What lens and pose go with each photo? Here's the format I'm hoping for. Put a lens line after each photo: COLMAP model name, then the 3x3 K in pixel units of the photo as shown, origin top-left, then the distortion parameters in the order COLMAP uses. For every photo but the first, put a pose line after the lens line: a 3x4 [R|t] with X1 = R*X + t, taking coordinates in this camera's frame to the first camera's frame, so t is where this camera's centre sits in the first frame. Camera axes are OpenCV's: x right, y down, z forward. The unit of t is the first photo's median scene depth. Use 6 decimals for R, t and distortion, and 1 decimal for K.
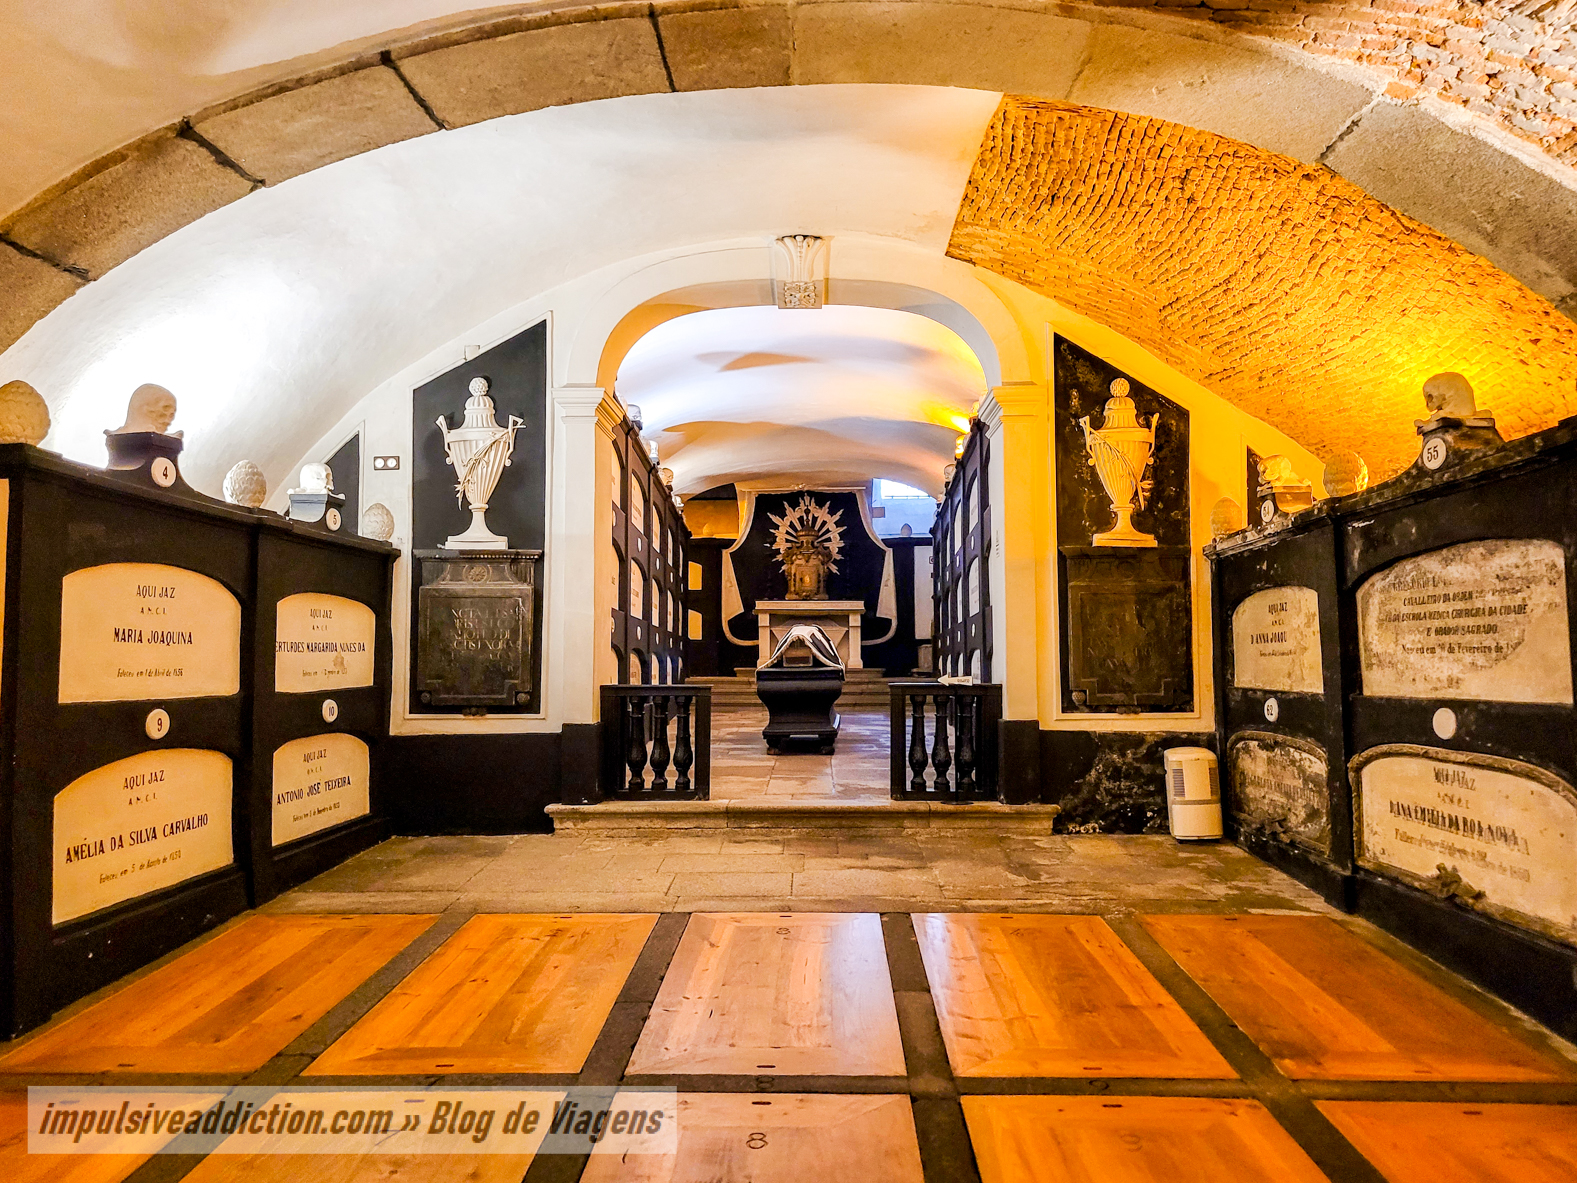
lens RADIAL K [[1208.2, 0, 788.5], [0, 1208.2, 591.5], [0, 0, 1]] dist [-0.000039, -0.001282]
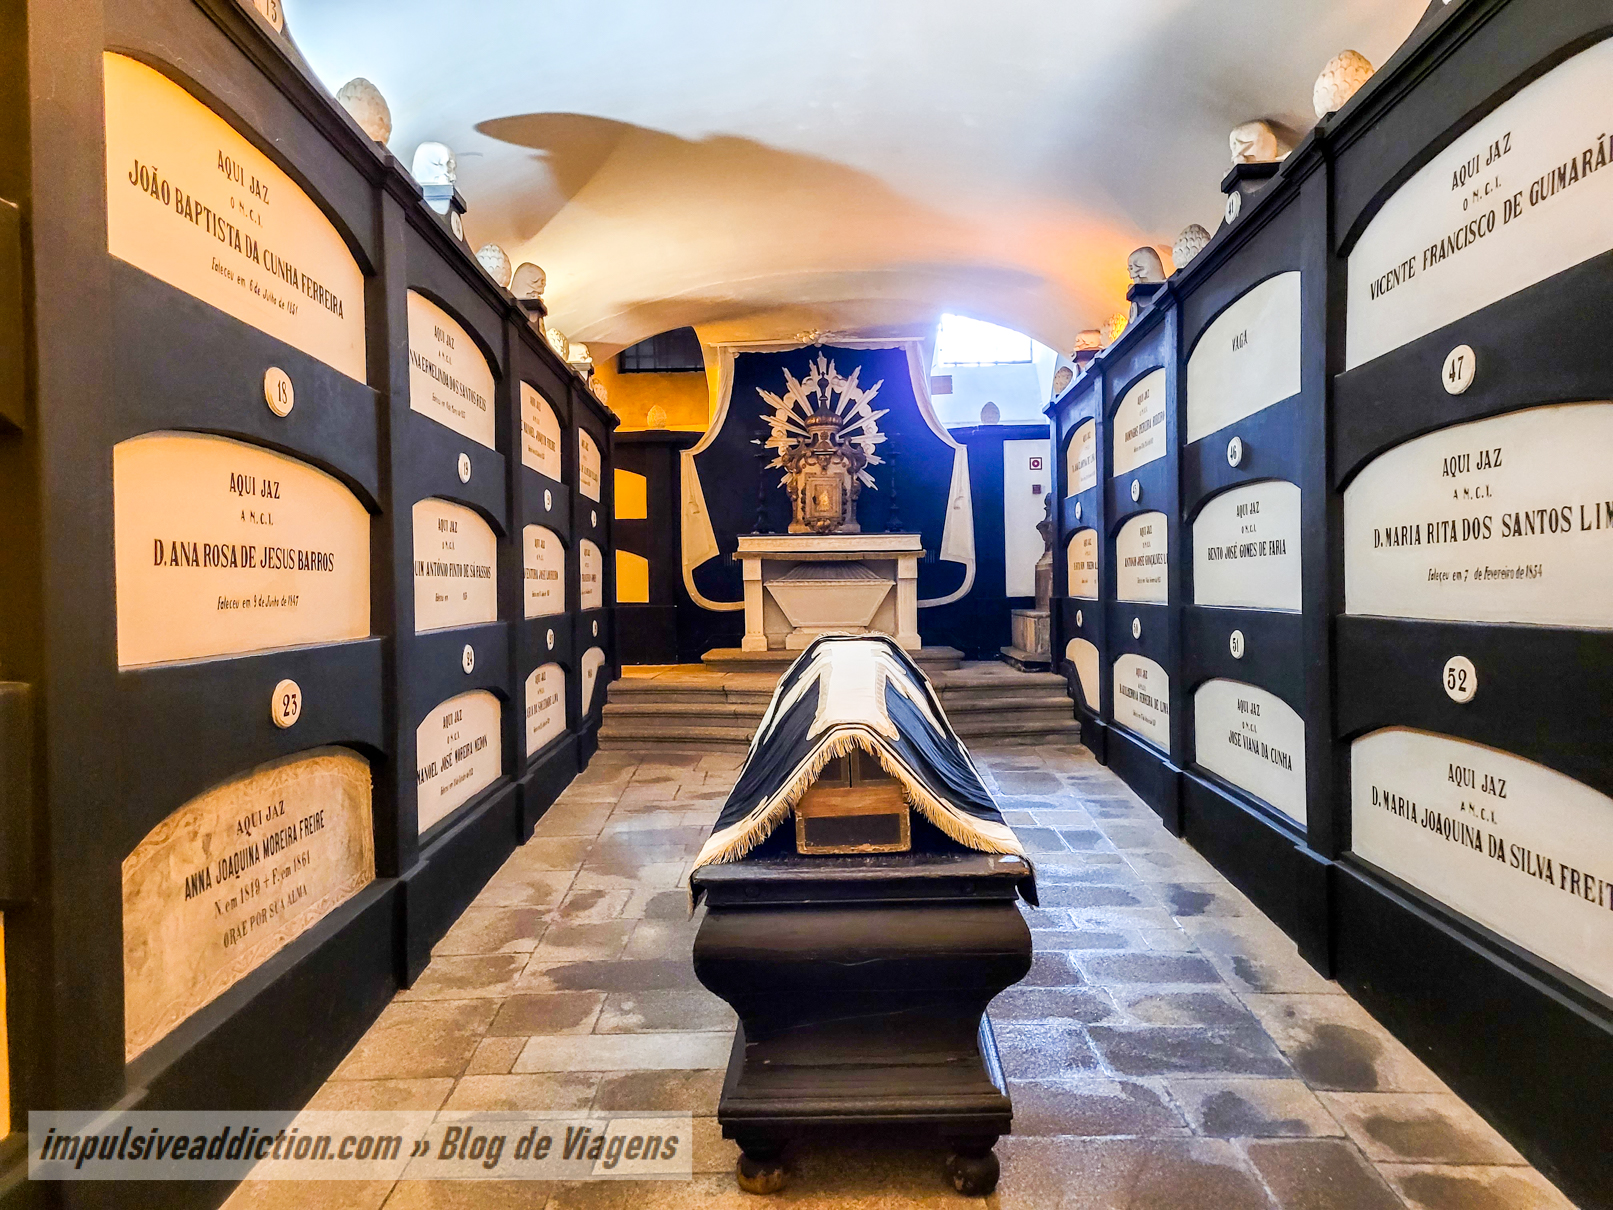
lens RADIAL K [[1206.3, 0, 815.7], [0, 1206.3, 602.2], [0, 0, 1]] dist [0.032810, -0.007830]
pose [[0.999647, -0.013231, 0.023039, -0.007637], [0.011369, 0.996798, 0.079151, -0.015747], [-0.024013, -0.078861, 0.996596, 0.997729]]
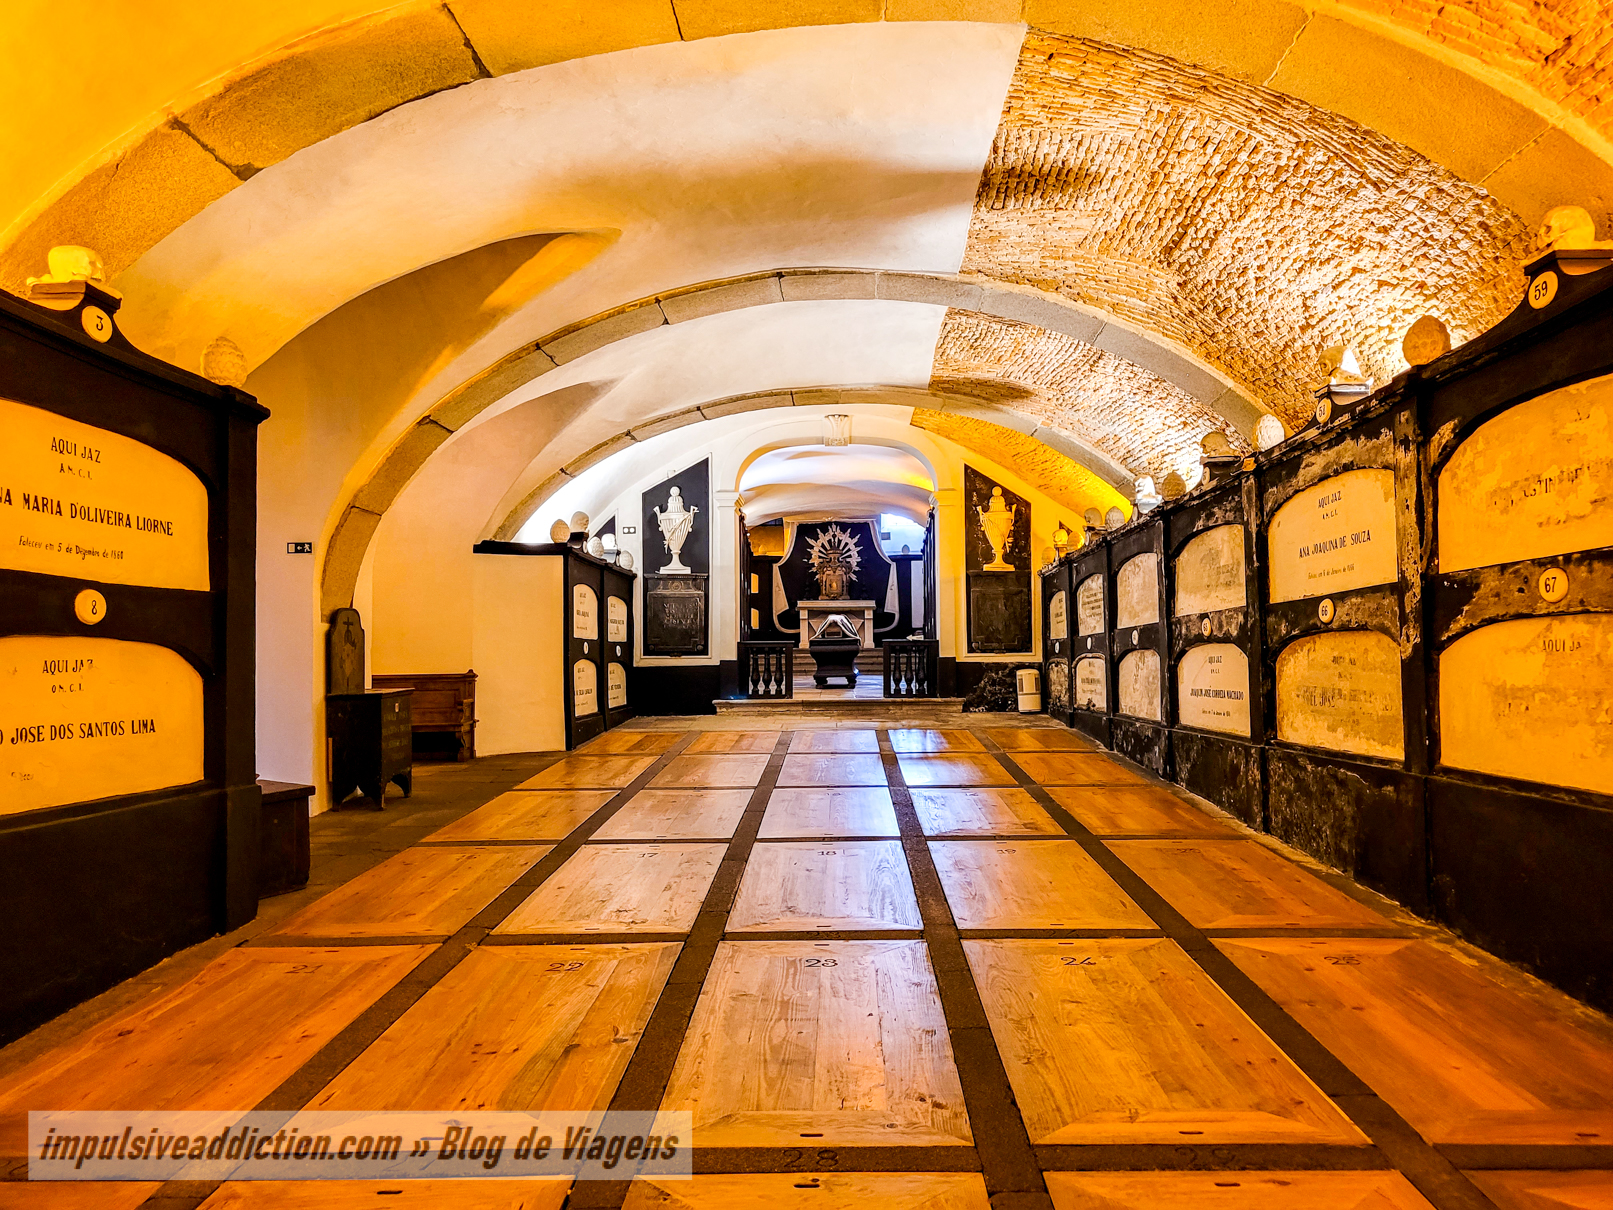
lens RADIAL K [[1235.7, 0, 806.5], [0, 1235.7, 605.0], [0, 0, 1]] dist [-0.000039, -0.001282]
pose [[0.999988, -0.004800, 0.000330, -0.042238], [0.004797, 0.999948, 0.008949, -0.000283], [-0.000372, -0.008947, 0.999960, -1.030140]]
